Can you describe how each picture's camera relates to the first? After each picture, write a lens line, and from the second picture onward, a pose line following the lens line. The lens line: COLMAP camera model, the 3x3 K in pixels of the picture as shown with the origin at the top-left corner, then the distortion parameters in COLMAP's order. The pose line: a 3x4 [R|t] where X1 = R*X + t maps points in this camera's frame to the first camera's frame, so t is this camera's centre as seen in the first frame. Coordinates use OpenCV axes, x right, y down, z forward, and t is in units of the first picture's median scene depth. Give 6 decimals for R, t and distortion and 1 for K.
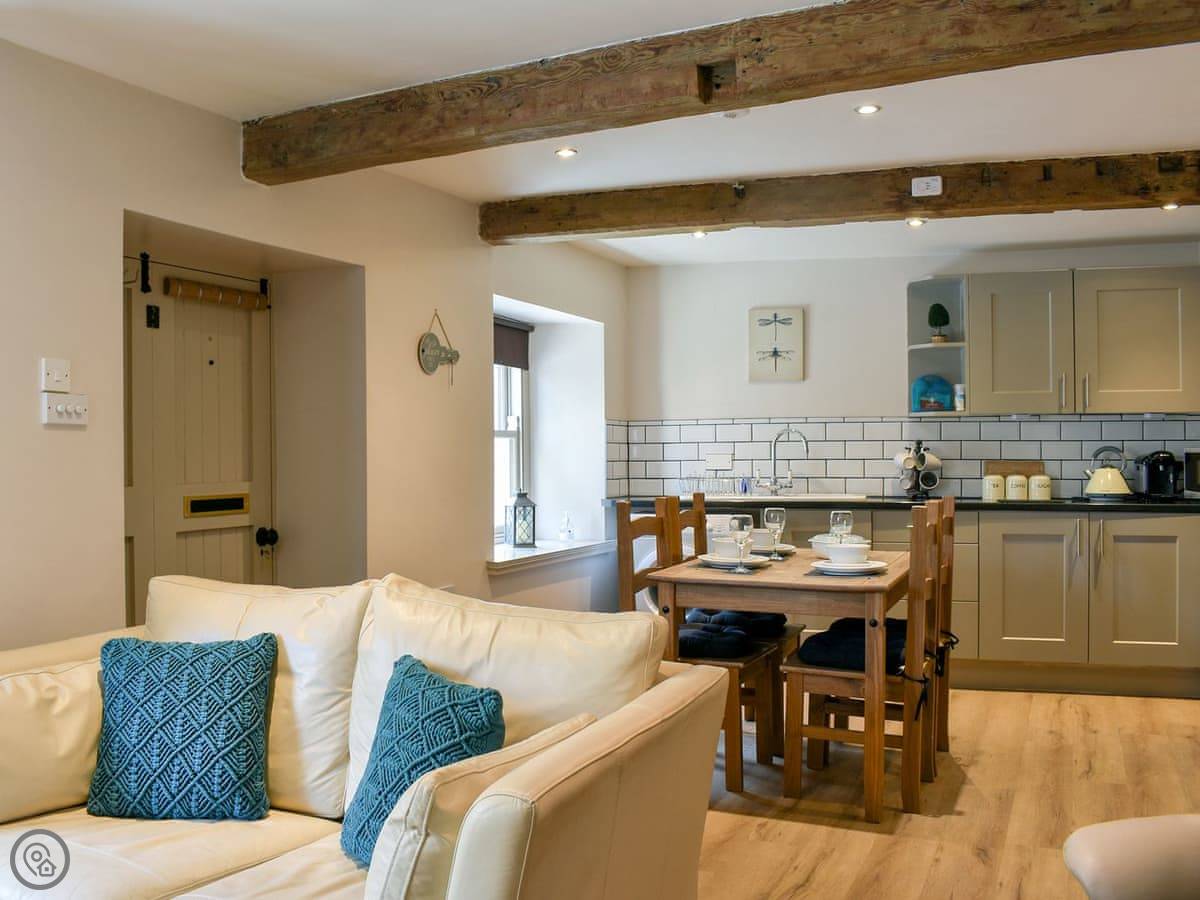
lens RADIAL K [[1015.6, 0, 600.0], [0, 1015.6, 450.0], [0, 0, 1]] dist [-0.083345, 0.002369]
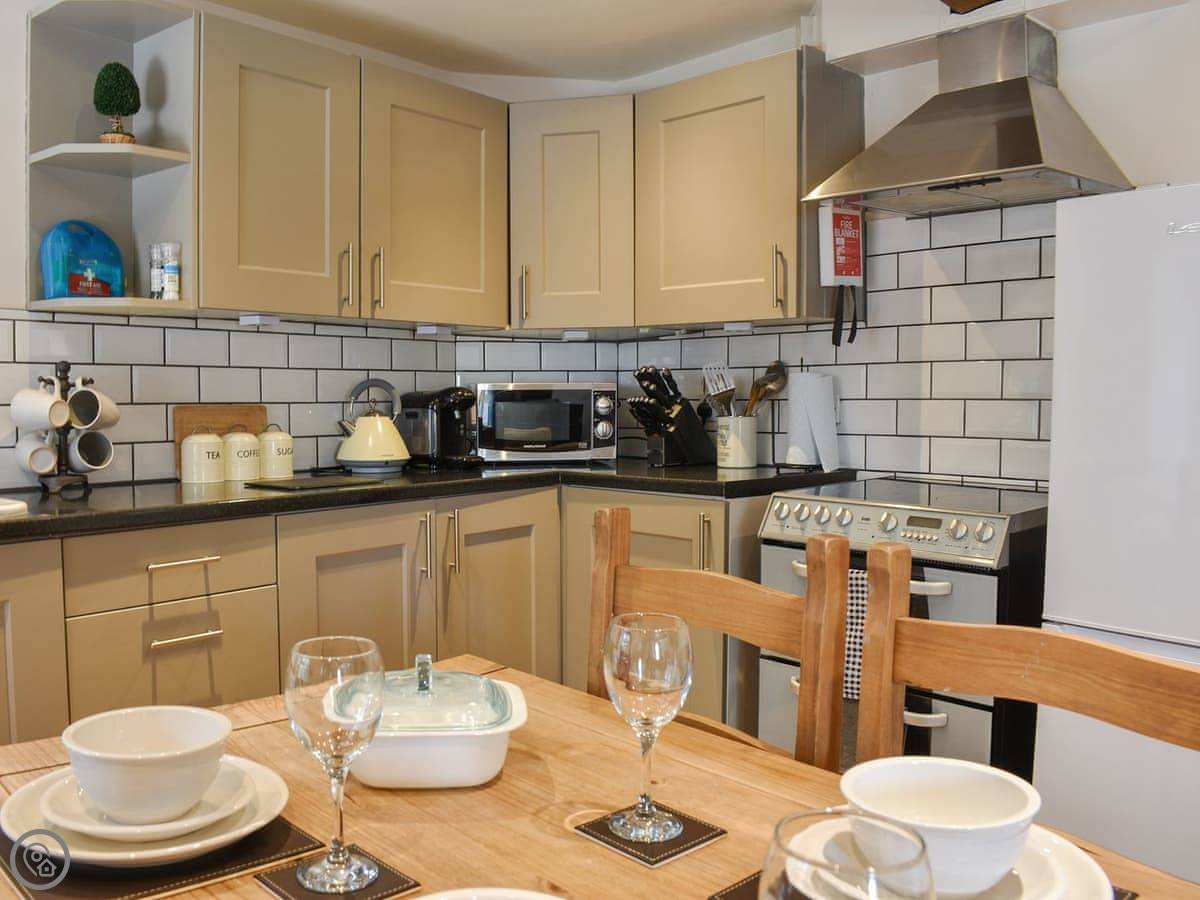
lens RADIAL K [[1035.7, 0, 491.2], [0, 1035.7, 447.5], [0, 0, 1]] dist [-0.095854, 0.011183]
pose [[0.458515, -0.048073, 0.887385, -0.001835], [-0.004692, 0.998391, 0.056511, 0.001914], [-0.888674, -0.030074, 0.457552, 0.641044]]
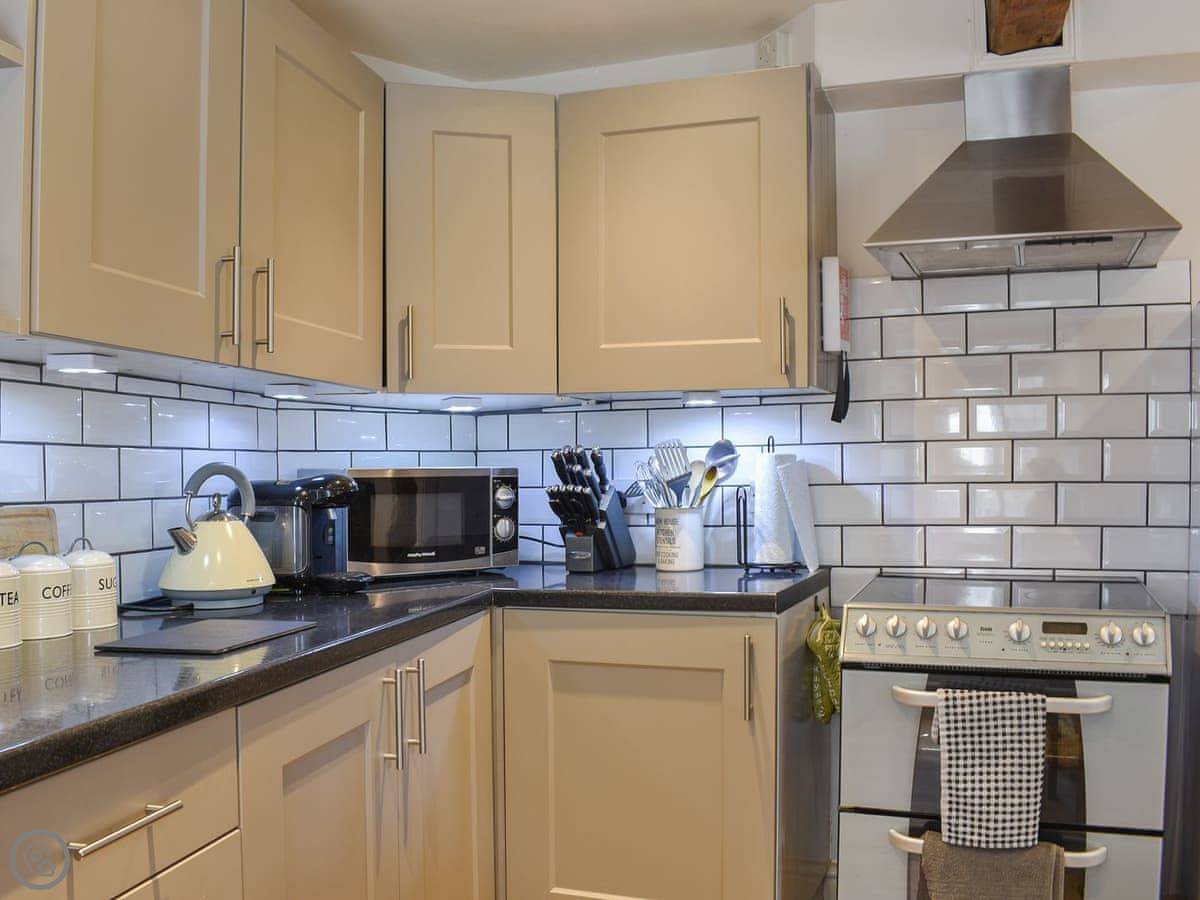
lens RADIAL K [[1098.0, 0, 645.8], [0, 1098.0, 481.4], [0, 0, 1]] dist [-0.094436, 0.007445]
pose [[-0.078824, -0.007832, 0.996858, 0.081588], [0.001478, 0.999967, 0.007973, 0.000561], [-0.996887, 0.002101, -0.078810, 0.847754]]
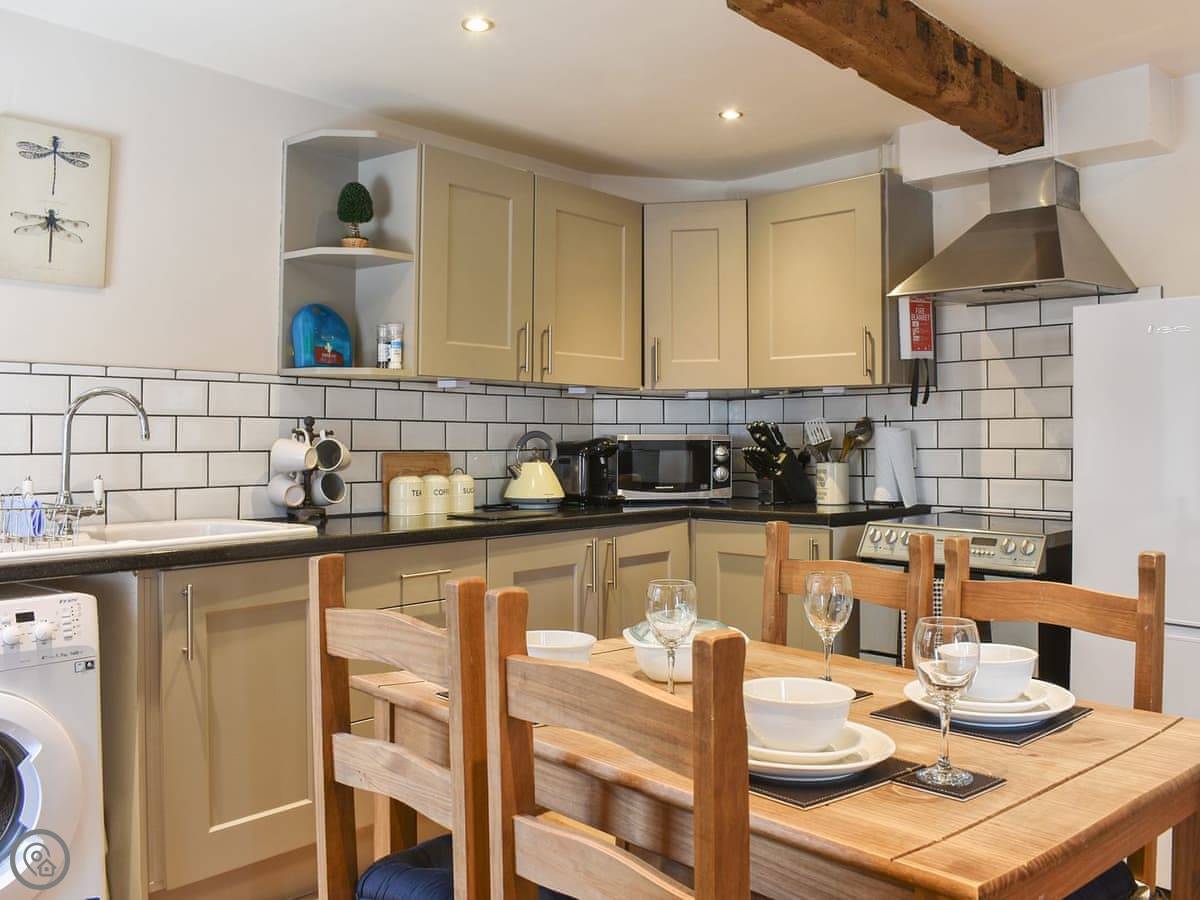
lens RADIAL K [[1079.5, 0, 596.6], [0, 1079.5, 413.6], [0, 0, 1]] dist [-0.089558, 0.000608]
pose [[0.416560, 0.020986, 0.908866, -0.168016], [-0.008311, 0.999780, -0.019276, -0.001594], [-0.909070, 0.000476, 0.416643, 0.623263]]
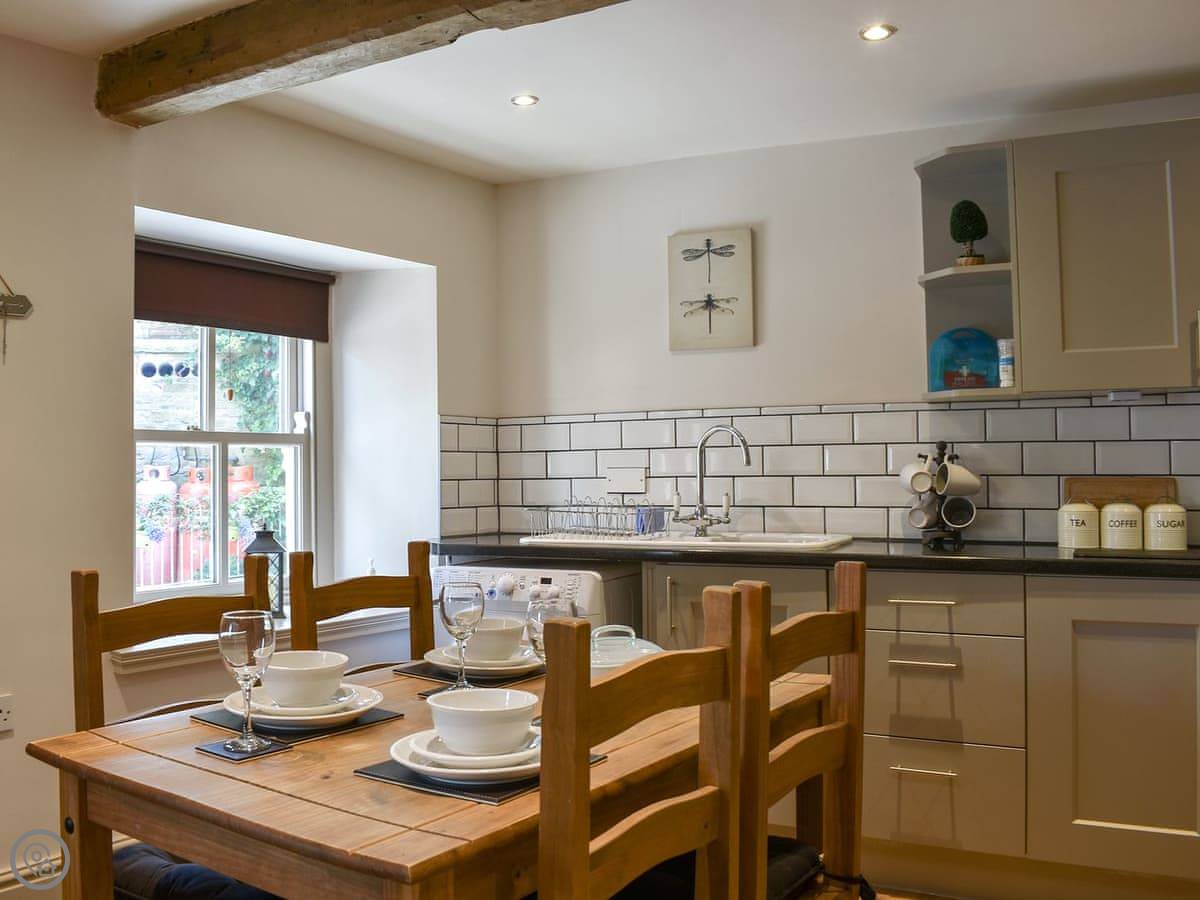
lens RADIAL K [[1046.4, 0, 560.6], [0, 1046.4, 441.8], [0, 0, 1]] dist [-0.091229, 0.013458]
pose [[0.977209, -0.009755, -0.212058, 0.236579], [0.005488, 0.999771, -0.020700, 0.001225], [0.212211, 0.019065, 0.977038, 0.392864]]
